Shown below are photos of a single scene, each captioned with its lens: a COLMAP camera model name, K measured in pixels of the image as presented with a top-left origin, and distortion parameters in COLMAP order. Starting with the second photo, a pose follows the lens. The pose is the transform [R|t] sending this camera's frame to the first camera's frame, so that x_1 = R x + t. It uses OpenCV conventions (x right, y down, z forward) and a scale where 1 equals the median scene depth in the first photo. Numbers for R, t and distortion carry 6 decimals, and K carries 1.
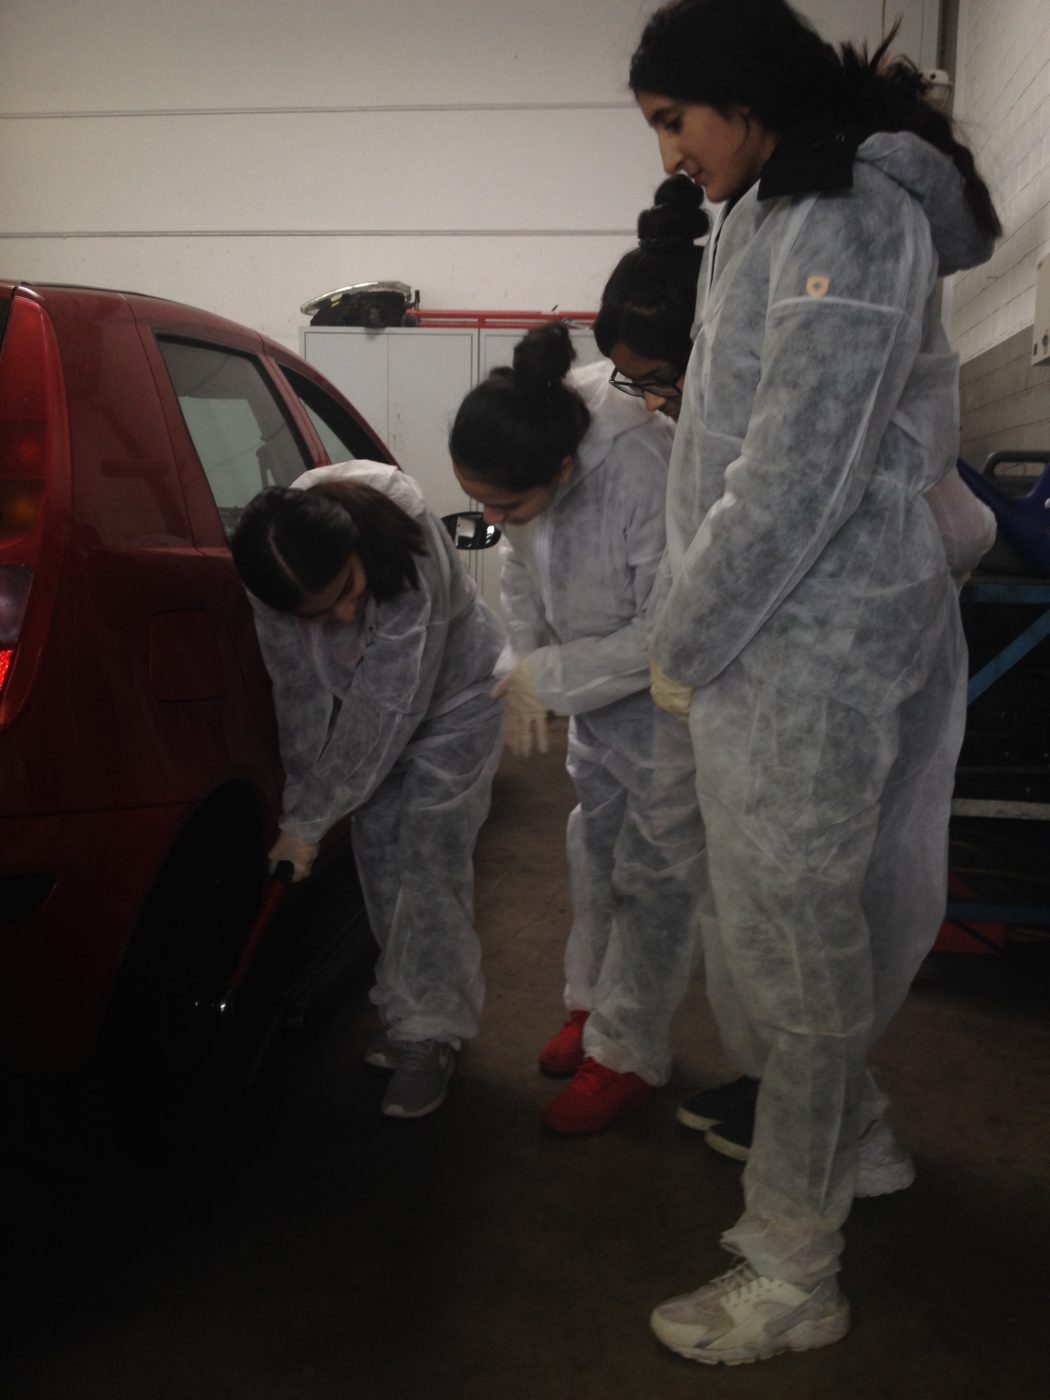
lens RADIAL K [[1400.5, 0, 522.3], [0, 1400.5, 728.3], [0, 0, 1]] dist [0.123400, -0.244599]
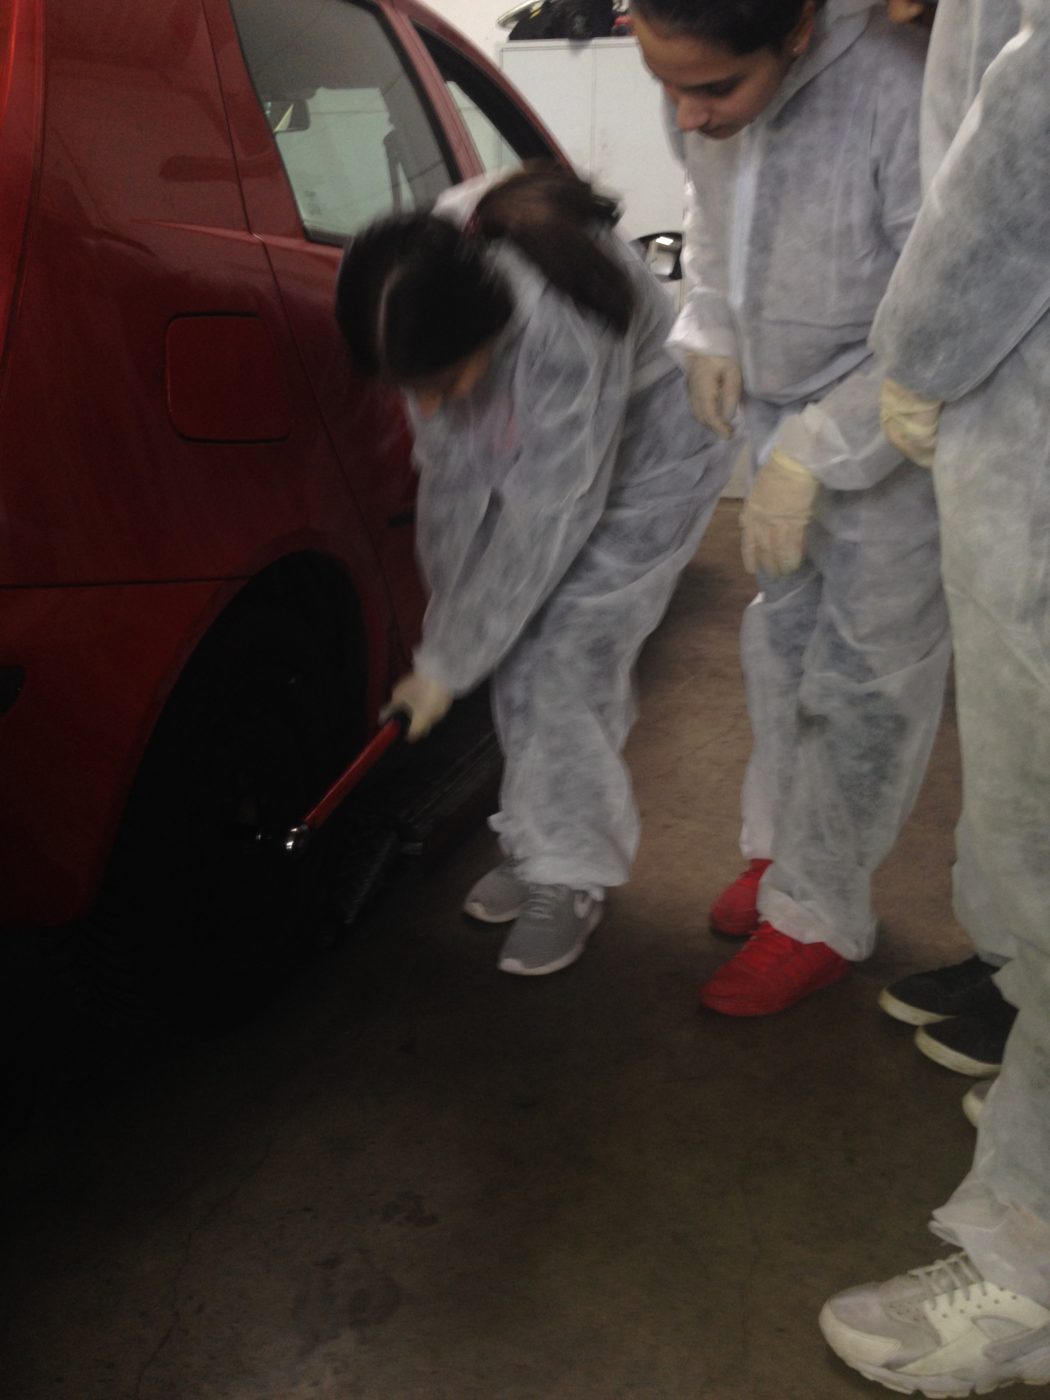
lens RADIAL K [[1400.5, 0, 522.3], [0, 1400.5, 728.3], [0, 0, 1]] dist [0.123400, -0.244599]
pose [[0.987132, 0.035913, -0.155823, 0.040689], [-0.012870, 0.989135, 0.146444, 0.022402], [0.159389, -0.142554, 0.976869, 0.302931]]
